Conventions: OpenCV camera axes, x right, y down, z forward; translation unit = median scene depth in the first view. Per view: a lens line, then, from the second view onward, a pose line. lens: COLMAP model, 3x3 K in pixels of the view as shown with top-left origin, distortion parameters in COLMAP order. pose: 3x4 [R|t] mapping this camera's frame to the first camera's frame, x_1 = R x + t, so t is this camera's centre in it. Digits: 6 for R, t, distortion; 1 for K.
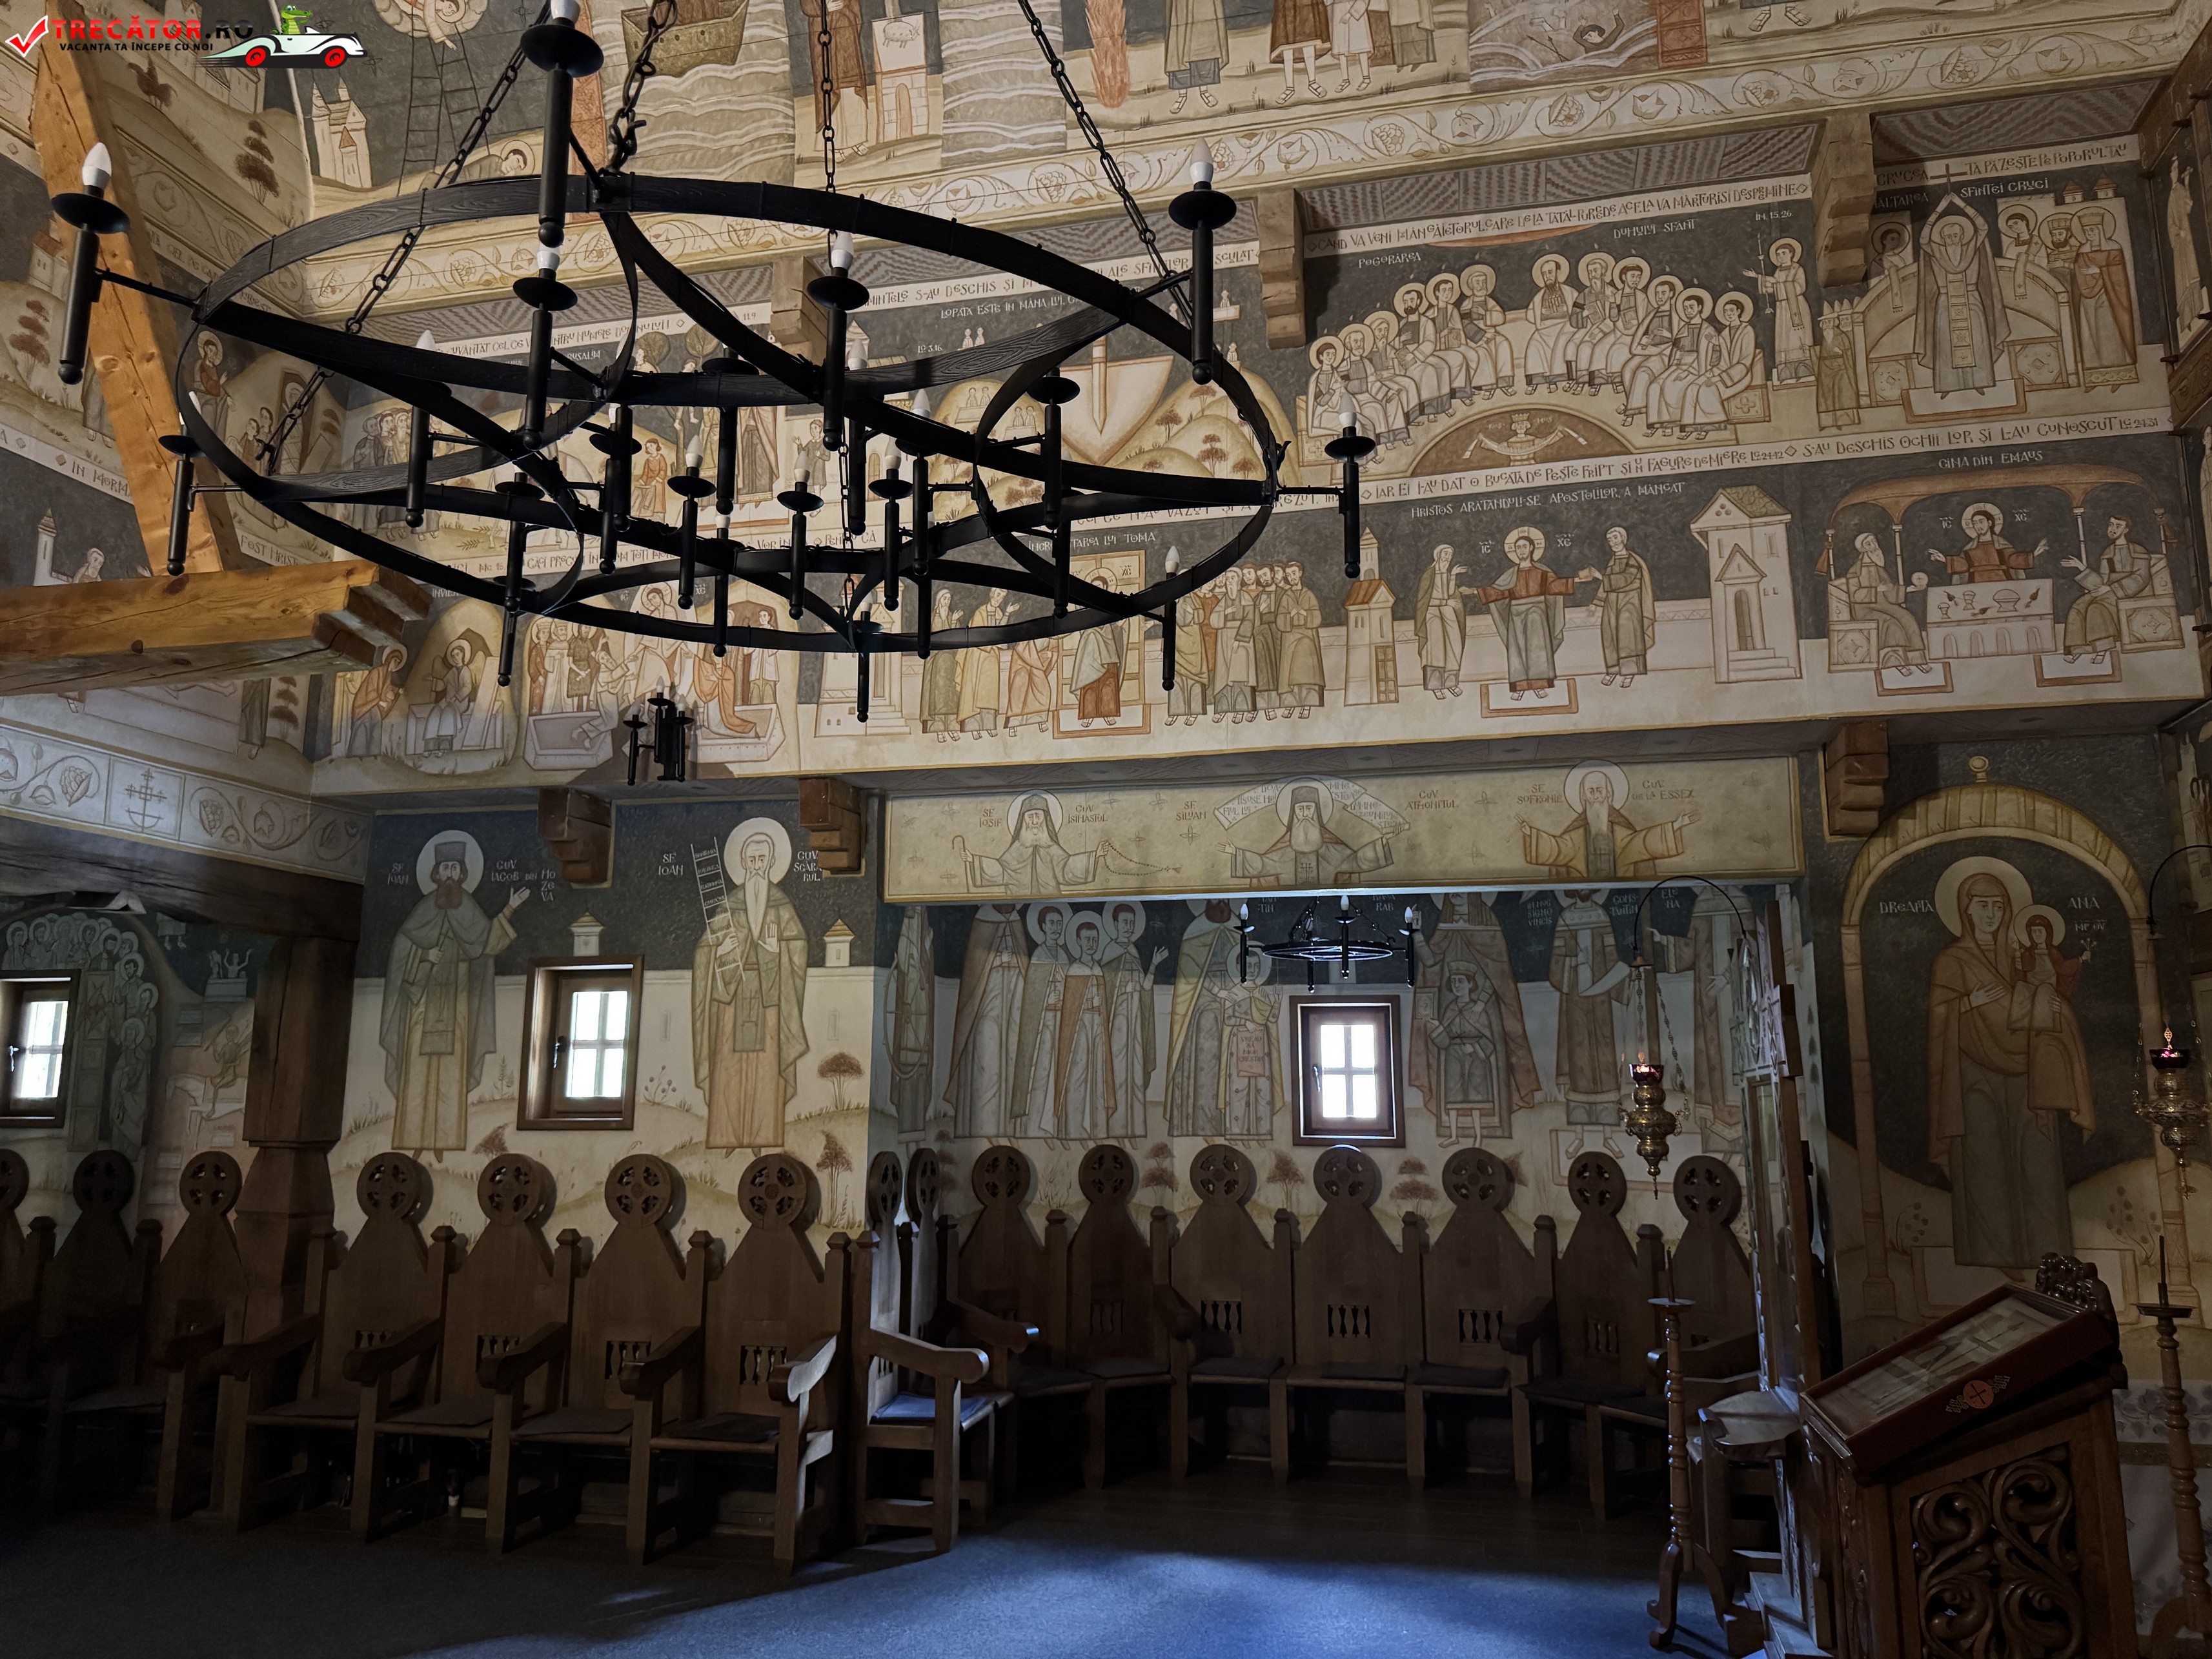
lens RADIAL K [[1559.1, 0, 1110.6], [0, 1559.1, 840.5], [0, 0, 1]] dist [0.056842, -0.072397]
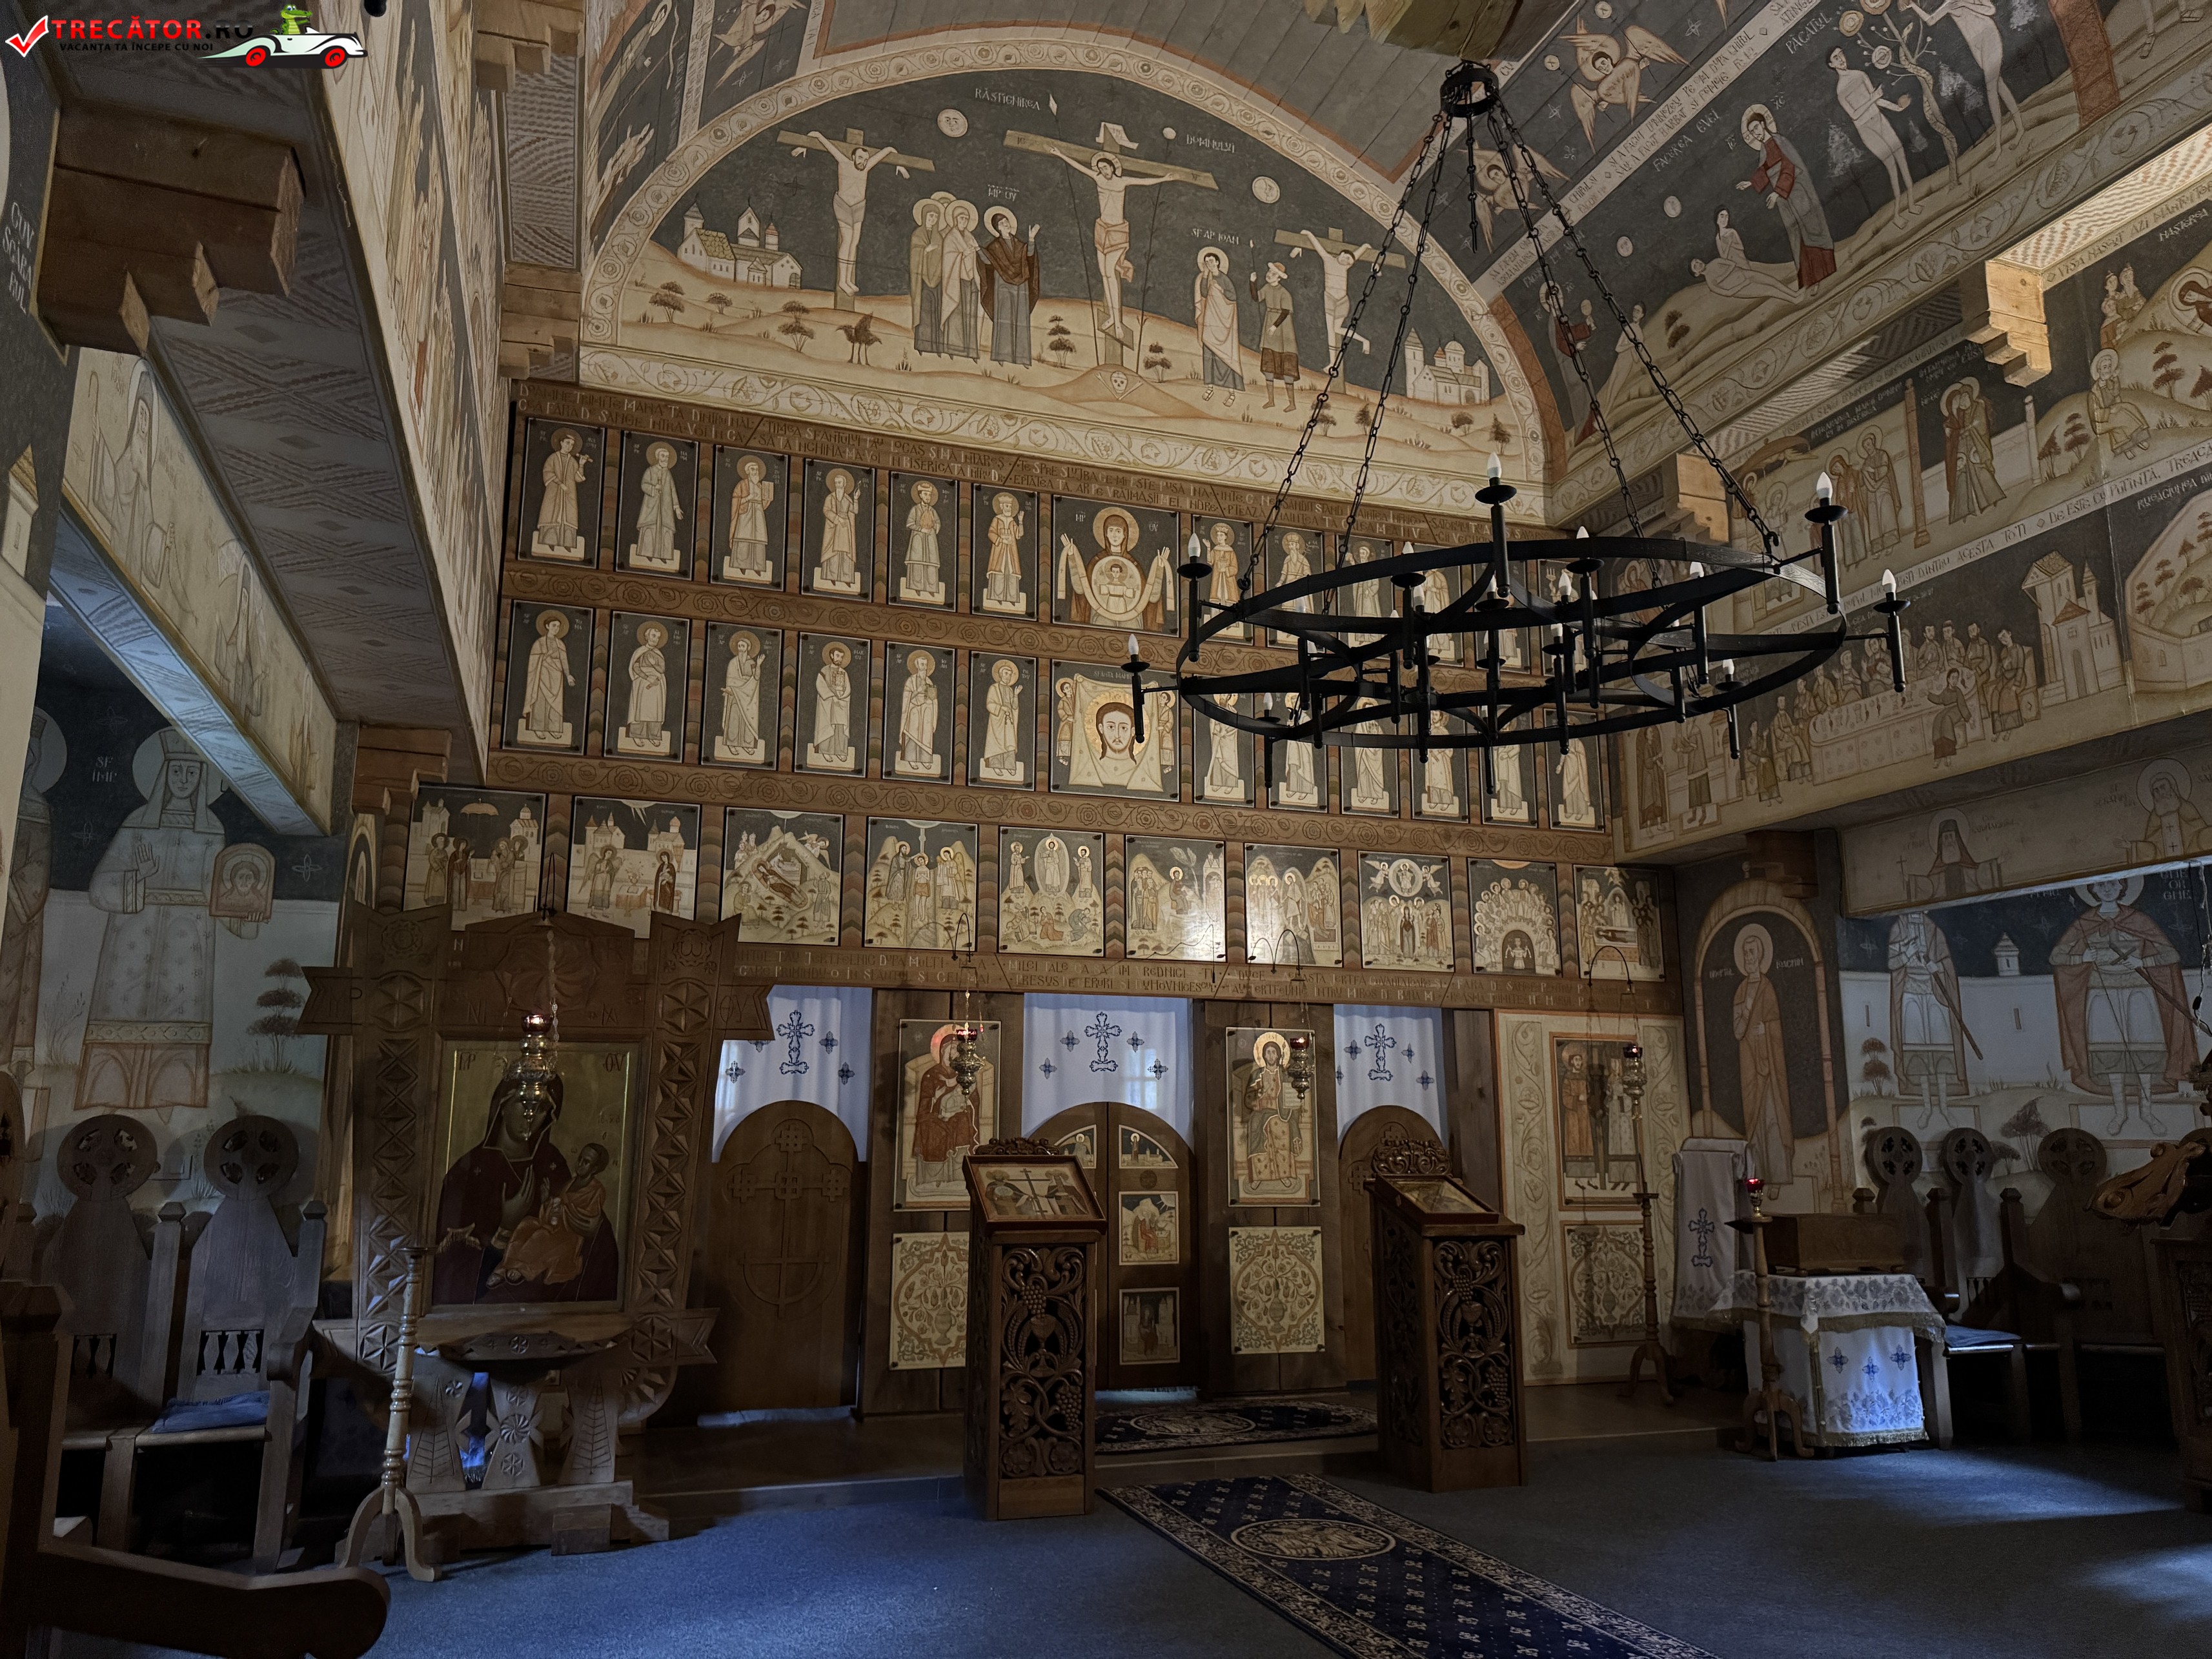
lens RADIAL K [[1559.1, 0, 1108.4], [0, 1559.1, 834.7], [0, 0, 1]] dist [0.056842, -0.072397]
pose [[-0.538080, 0.156650, 0.828210, -0.671268], [-0.144972, 0.950737, -0.274012, 0.224742], [-0.830333, -0.267508, -0.488862, 1.055248]]
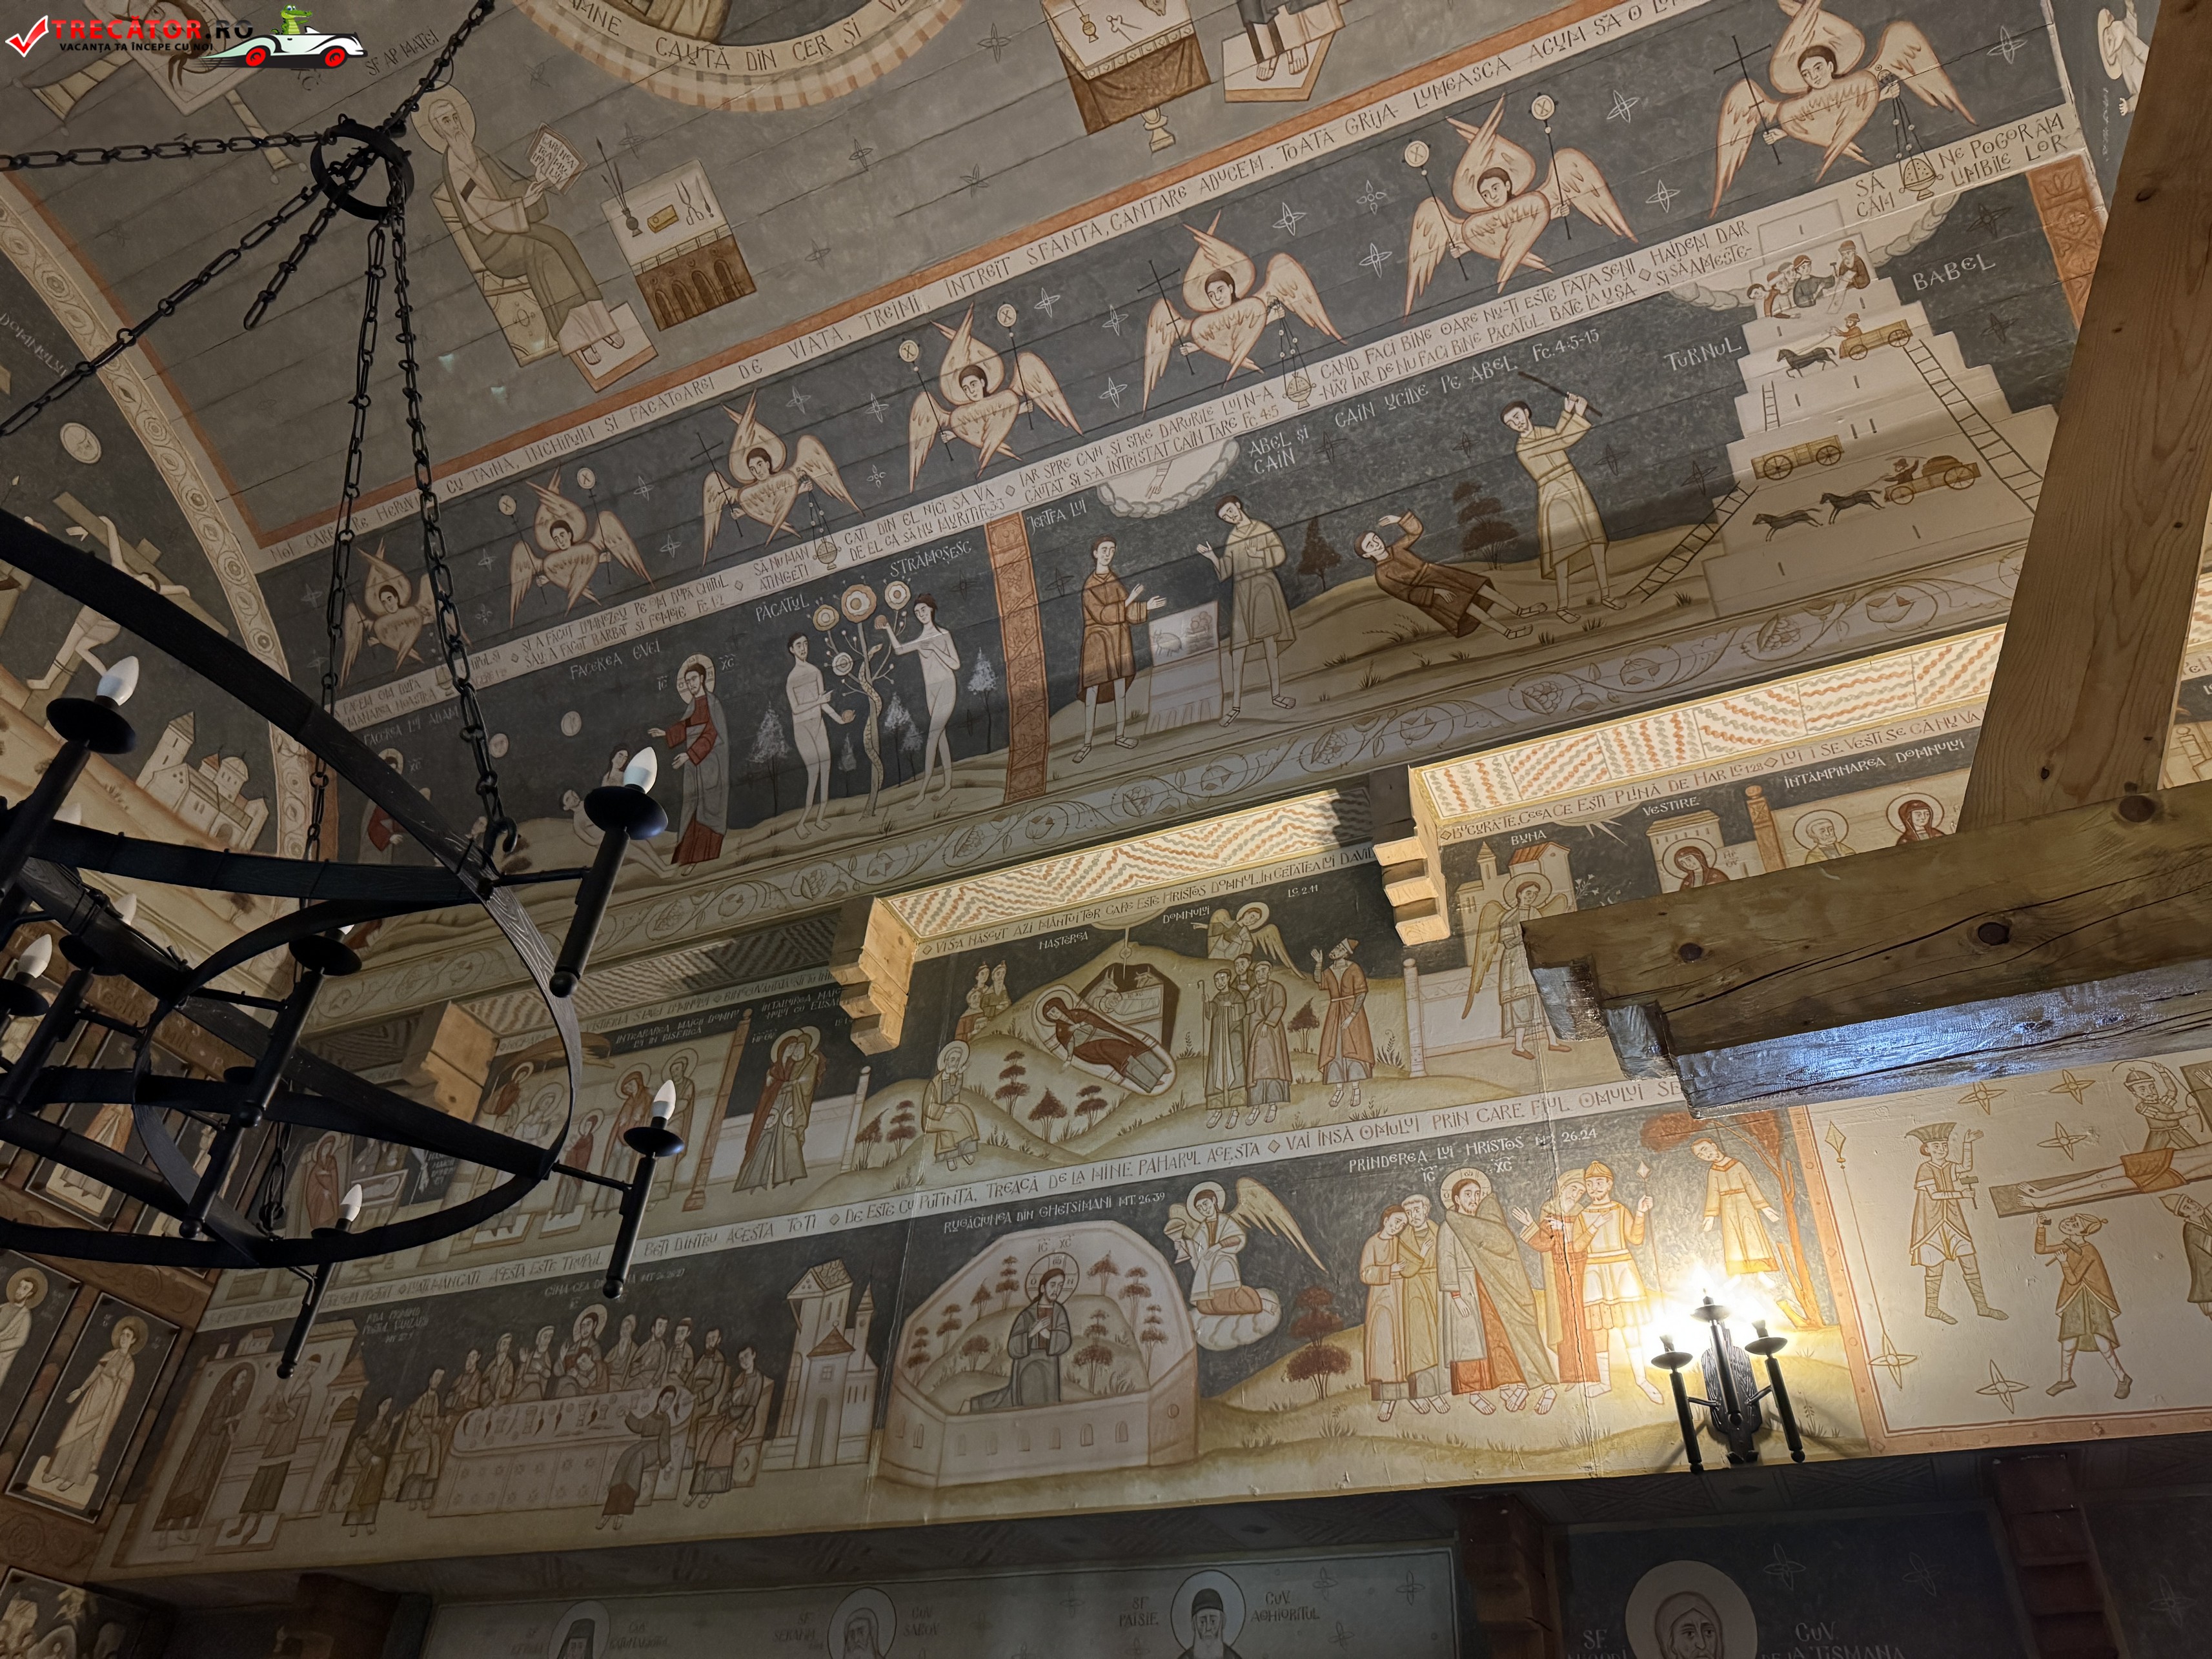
lens RADIAL K [[1559.1, 0, 1105.9], [0, 1559.1, 829.2], [0, 0, 1]] dist [0.056842, -0.072397]
pose [[-0.978604, 0.070055, 0.193460, -0.463637], [-0.100771, 0.656575, -0.747499, 0.100202], [-0.179387, -0.751000, -0.635467, 0.699767]]
